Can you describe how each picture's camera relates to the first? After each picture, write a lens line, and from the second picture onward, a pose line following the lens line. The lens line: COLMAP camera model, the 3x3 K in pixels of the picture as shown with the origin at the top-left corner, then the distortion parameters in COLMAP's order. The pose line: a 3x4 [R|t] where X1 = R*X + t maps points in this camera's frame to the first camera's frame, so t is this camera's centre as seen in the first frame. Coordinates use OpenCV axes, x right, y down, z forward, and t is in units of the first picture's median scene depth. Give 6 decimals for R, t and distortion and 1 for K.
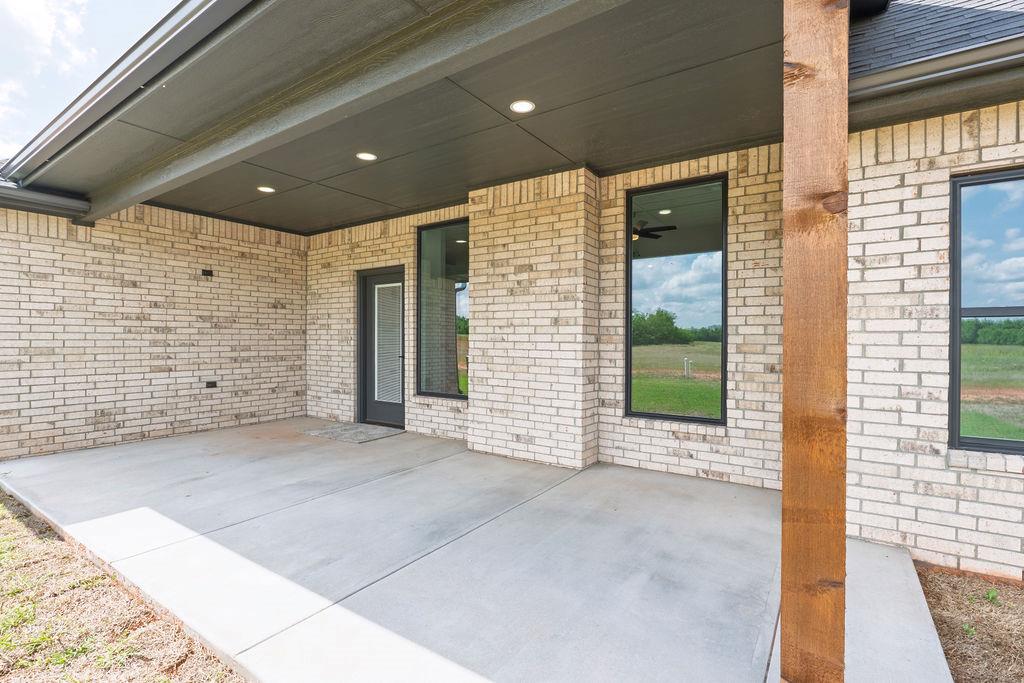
lens RADIAL K [[472.4, 0, 507.5], [0, 472.4, 340.5], [0, 0, 1]] dist [-0.005116, 0.000549]
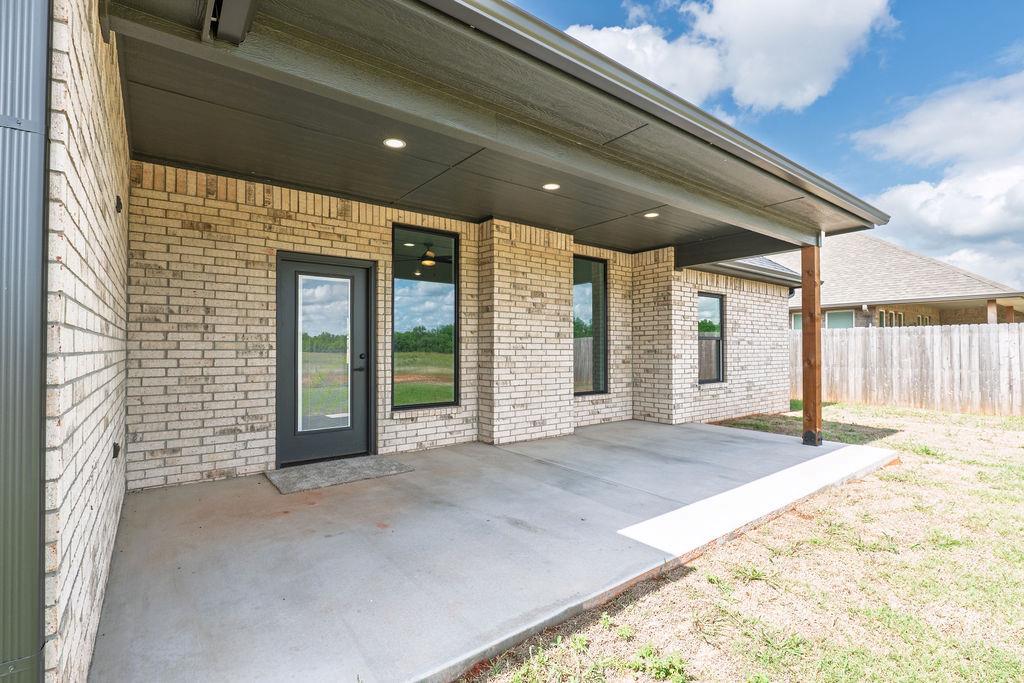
lens RADIAL K [[472.4, 0, 505.1], [0, 472.4, 341.9], [0, 0, 1]] dist [-0.005116, 0.000549]
pose [[0.323567, 0.009220, 0.946160, -1.210522], [0.005012, 0.999922, -0.011458, -0.003730], [-0.946192, 0.008450, 0.323496, 0.639363]]
